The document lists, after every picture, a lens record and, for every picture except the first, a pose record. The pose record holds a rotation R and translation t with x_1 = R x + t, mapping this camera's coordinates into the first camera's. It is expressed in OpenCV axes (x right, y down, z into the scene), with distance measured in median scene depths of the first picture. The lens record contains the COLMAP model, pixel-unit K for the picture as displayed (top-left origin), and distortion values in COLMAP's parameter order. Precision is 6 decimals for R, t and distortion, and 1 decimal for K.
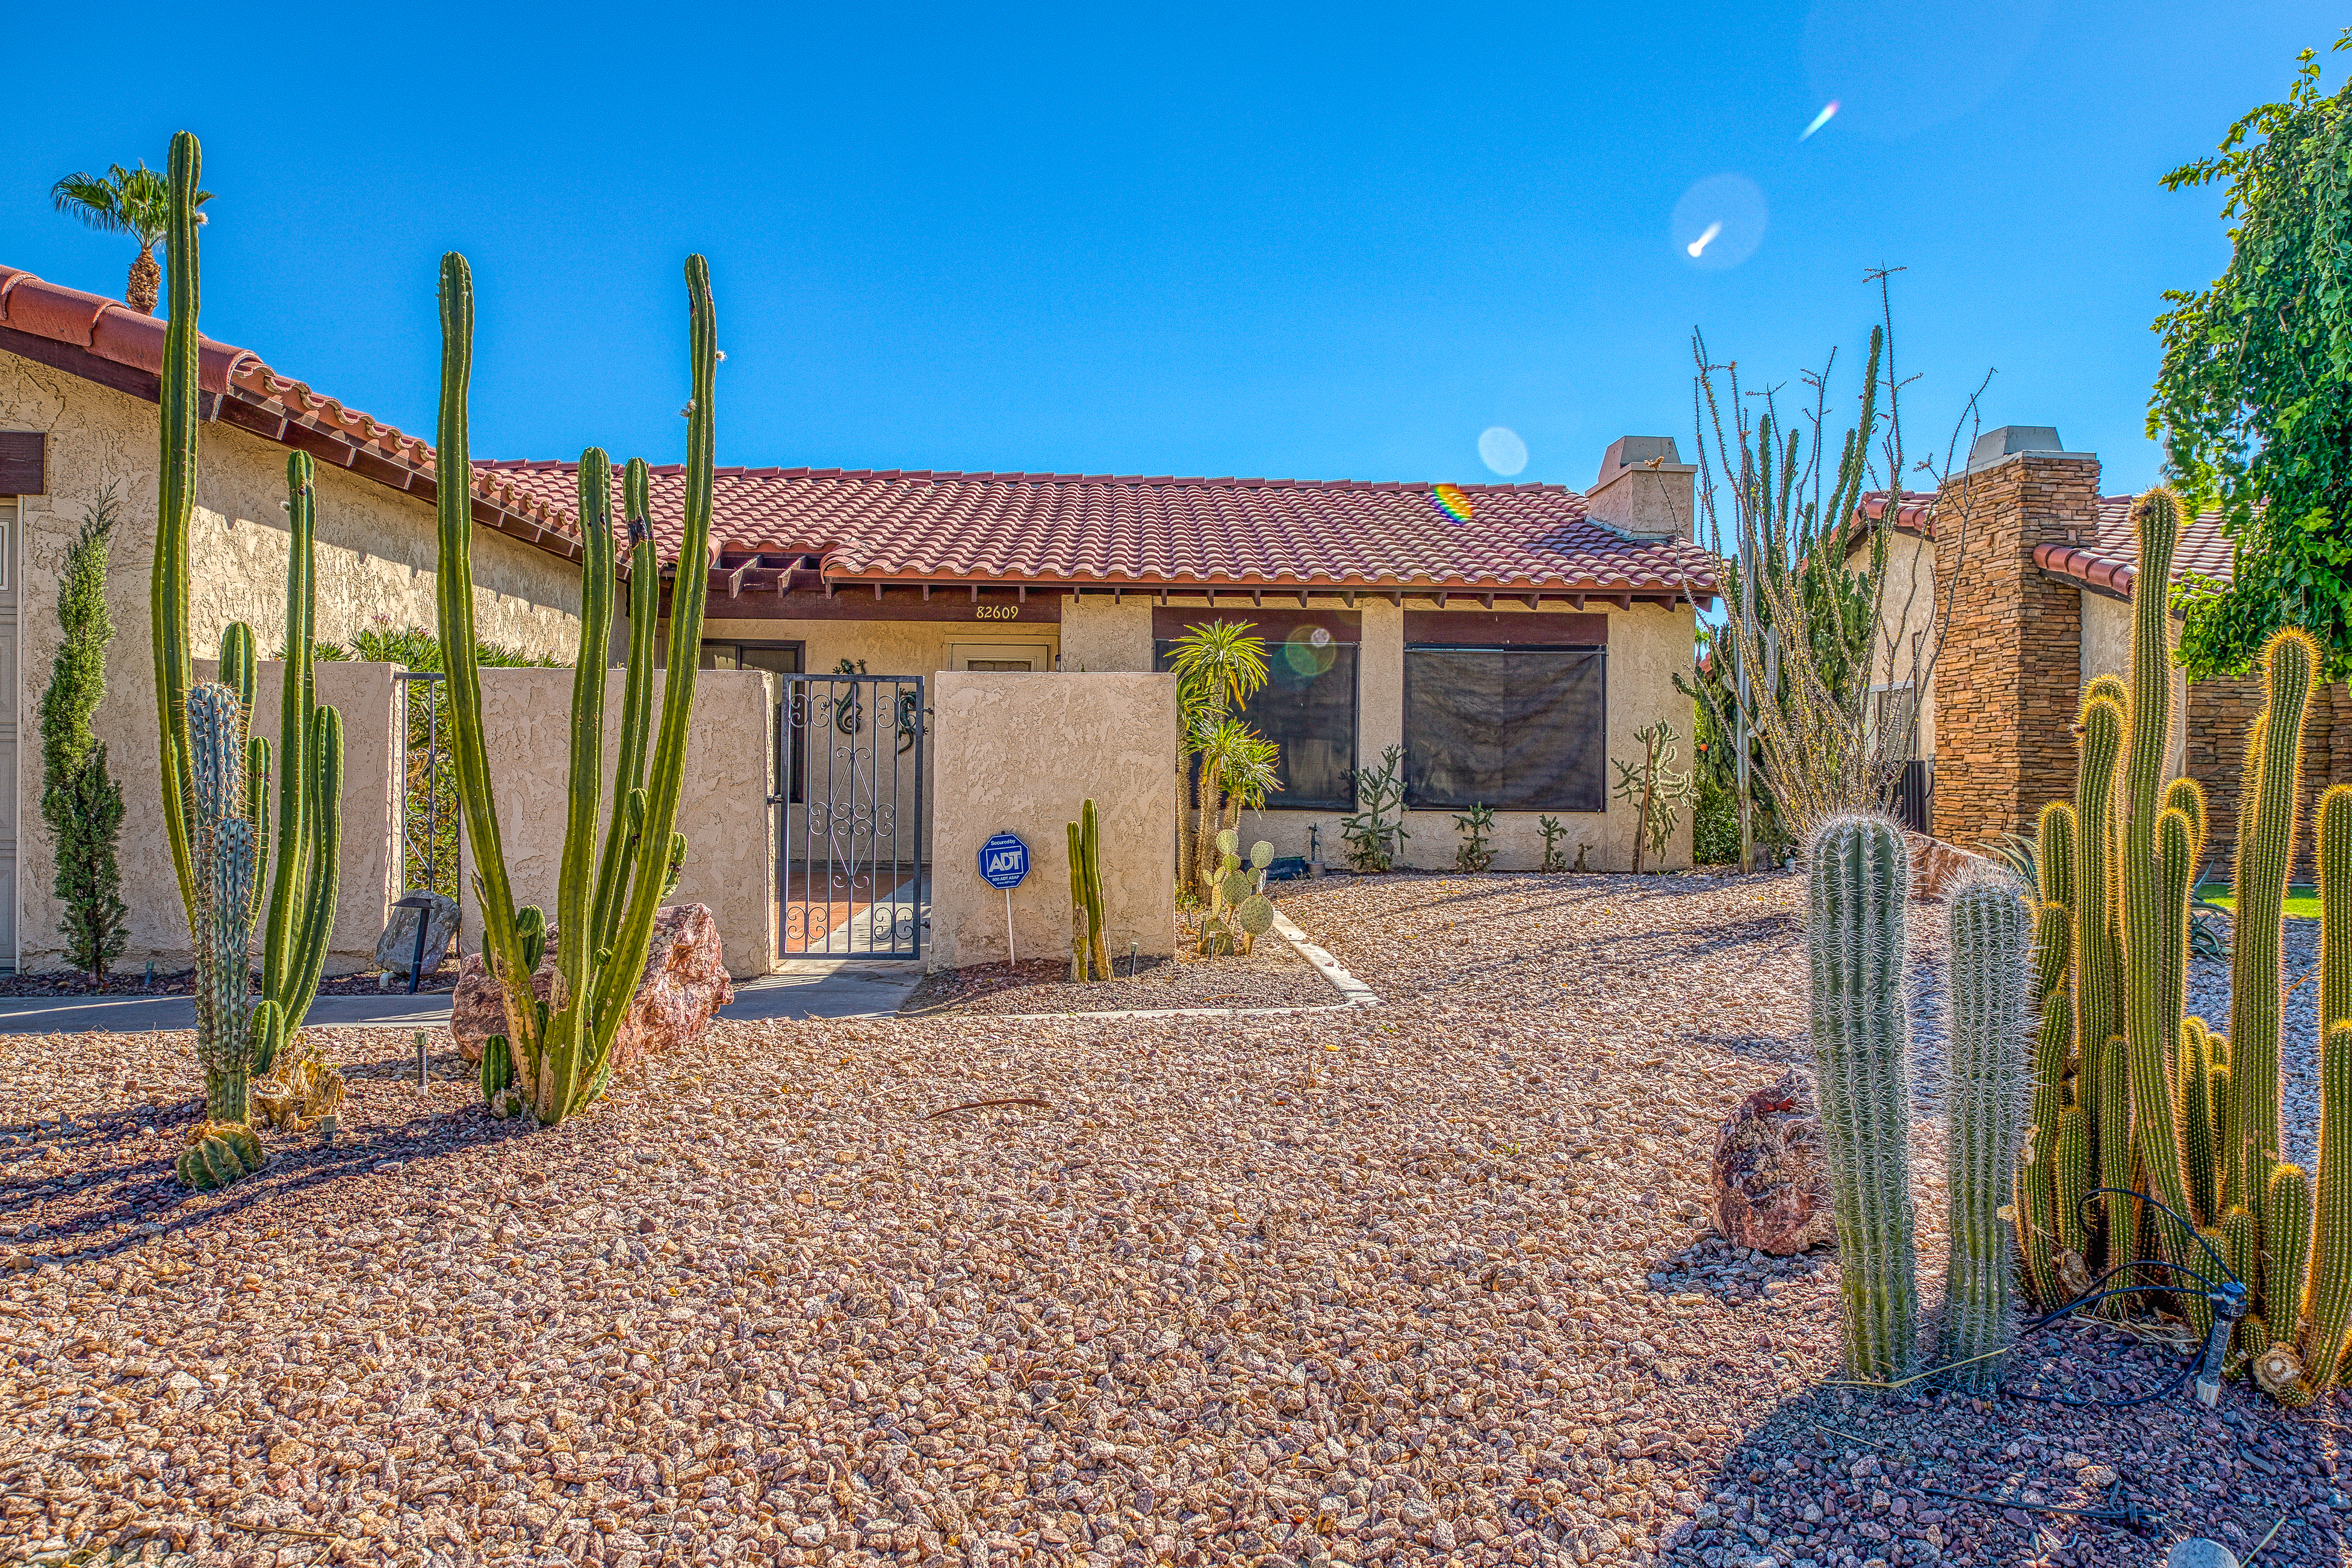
lens RADIAL K [[1462.5, 0, 1176.0], [0, 1462.5, 784.0], [0, 0, 1]] dist [0.021751, -0.012195]
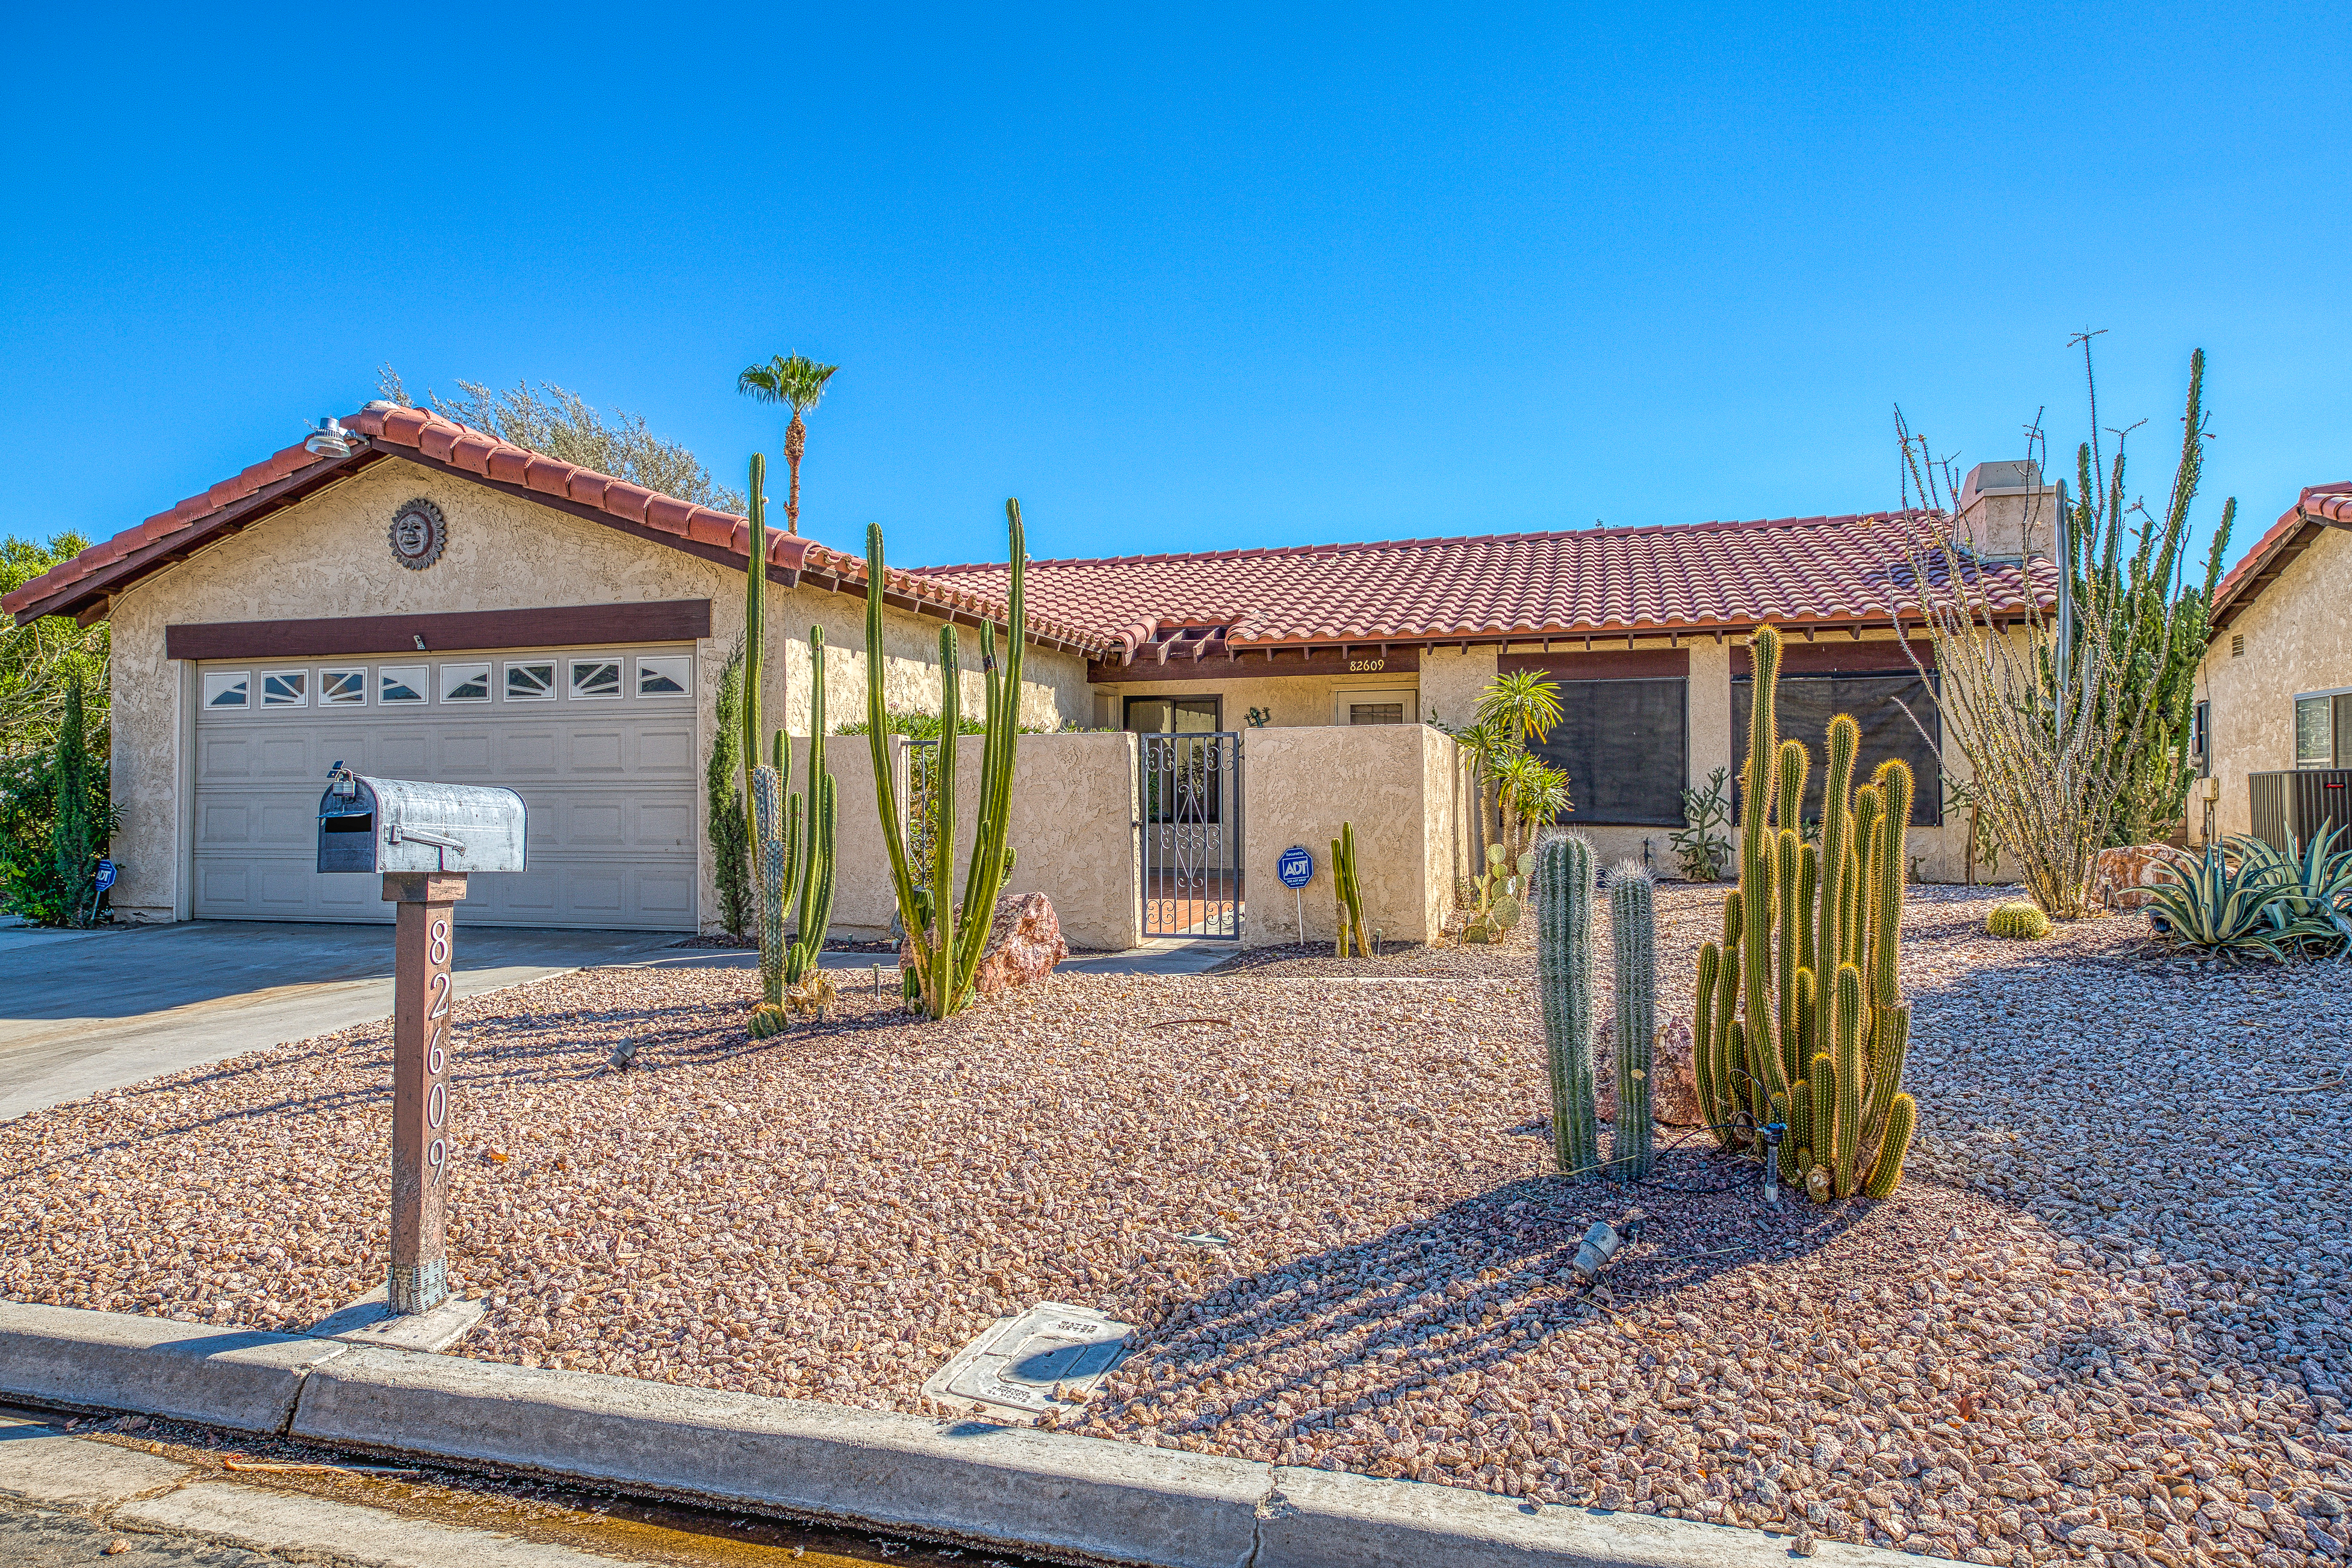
lens RADIAL K [[1366.5, 0, 1176.0], [0, 1366.5, 784.0], [0, 0, 1]] dist [0.005190, 0.000947]
pose [[0.939387, -0.017913, -0.342391, 0.213394], [0.013469, 0.999791, -0.015351, -0.006678], [0.342595, 0.009809, 0.939432, -0.220288]]
